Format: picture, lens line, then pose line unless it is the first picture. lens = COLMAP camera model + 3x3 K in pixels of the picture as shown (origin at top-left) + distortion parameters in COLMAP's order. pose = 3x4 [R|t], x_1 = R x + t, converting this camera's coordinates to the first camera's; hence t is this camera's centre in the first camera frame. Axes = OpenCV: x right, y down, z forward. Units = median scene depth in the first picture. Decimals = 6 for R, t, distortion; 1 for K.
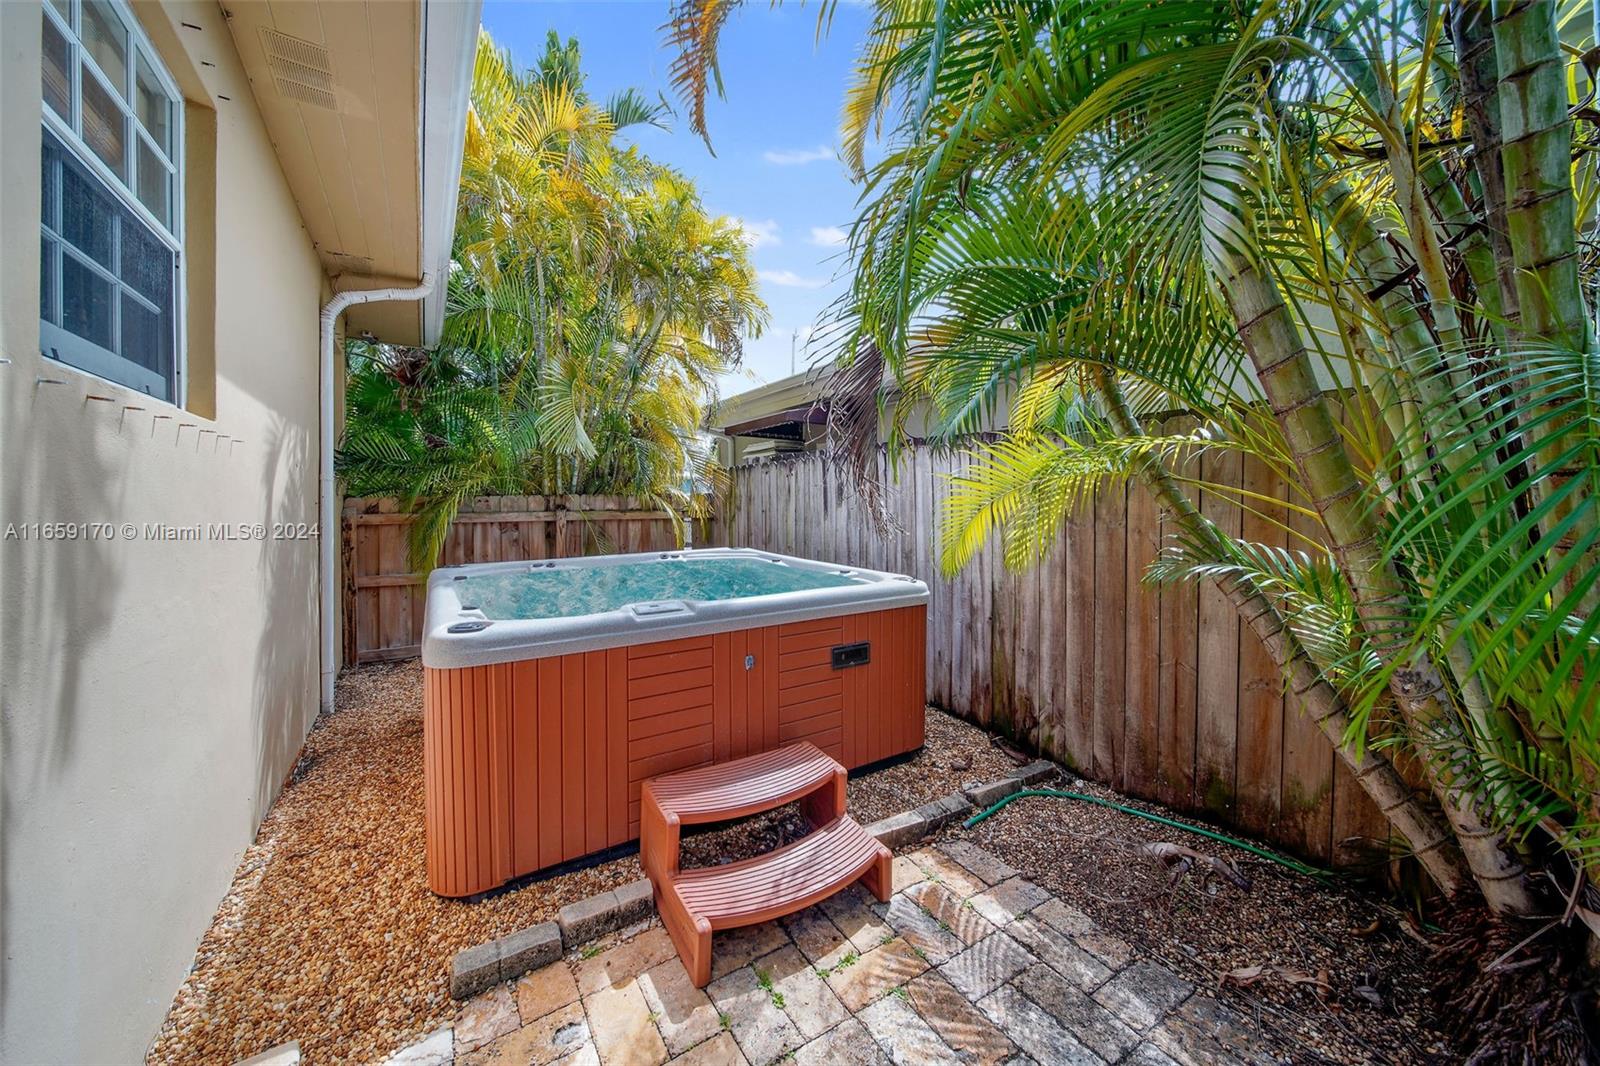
lens RADIAL K [[563.8, 0, 800.0], [0, 563.8, 533.0], [0, 0, 1]] dist [-0.000463, -0.000073]
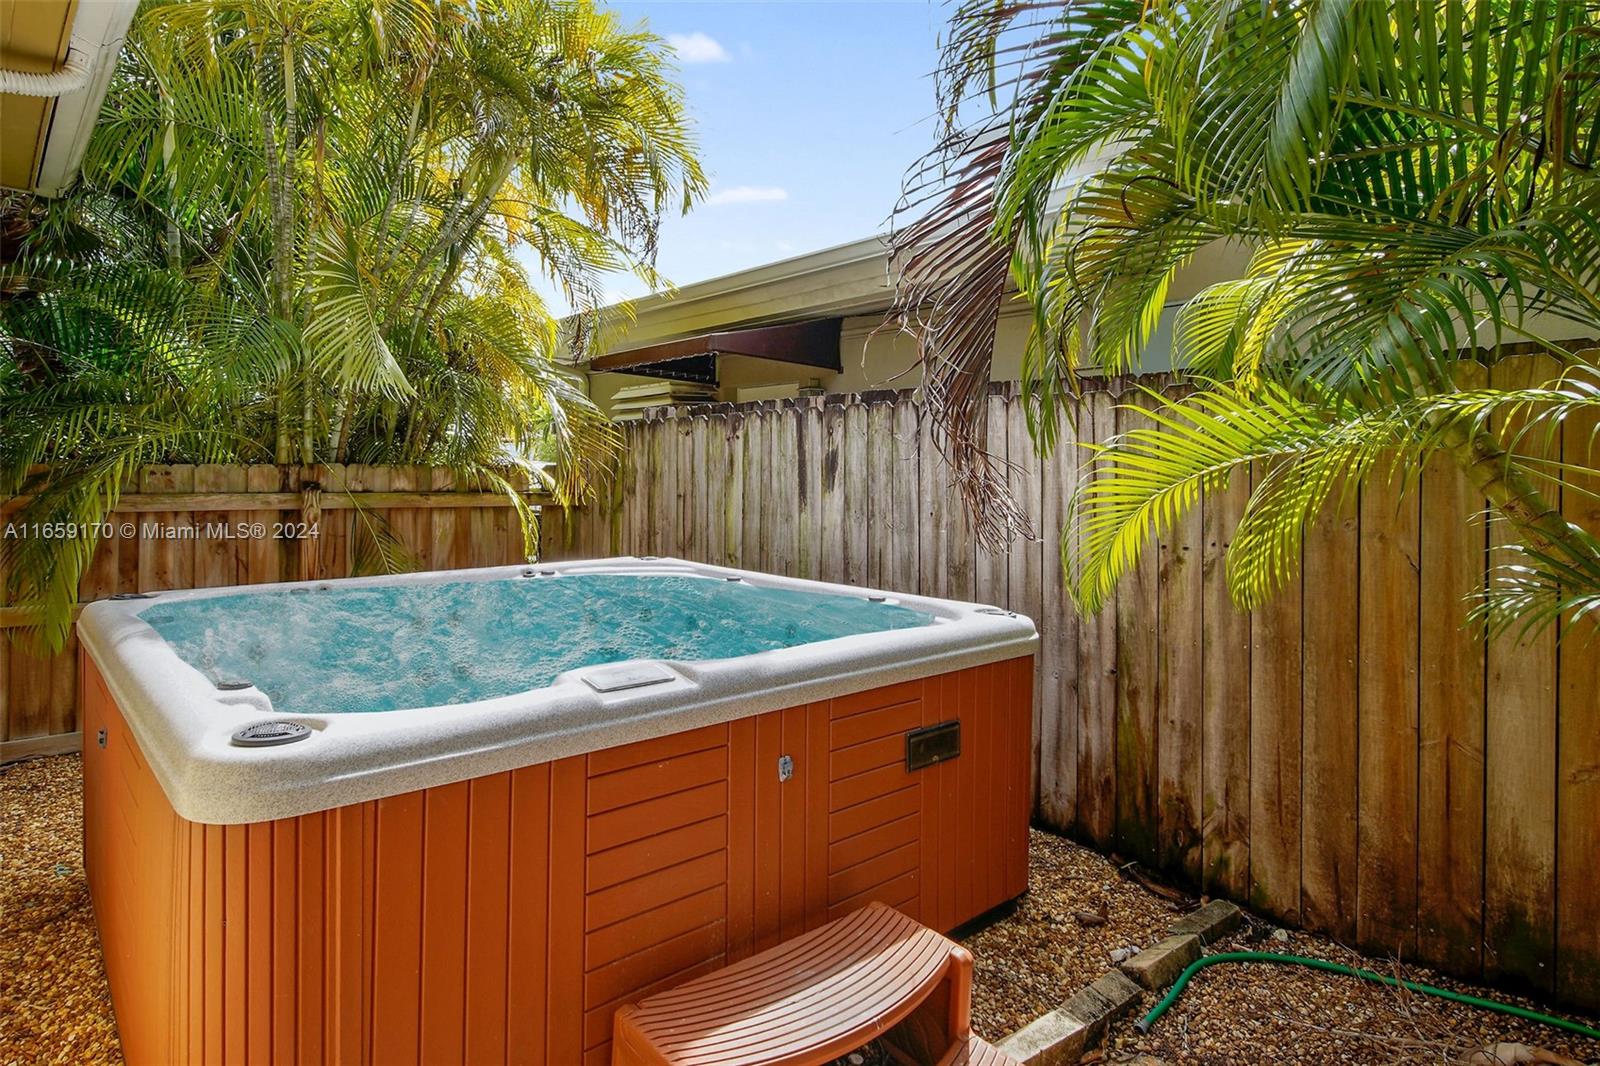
lens RADIAL K [[876.4, 0, 835.4], [0, 876.4, 509.5], [0, 0, 1]] dist [0.007999, -0.000098]
pose [[0.985300, 0.005661, 0.170742, -0.145035], [-0.001869, 0.999748, -0.022363, -0.007857], [-0.170825, 0.021715, 0.985062, 0.091565]]
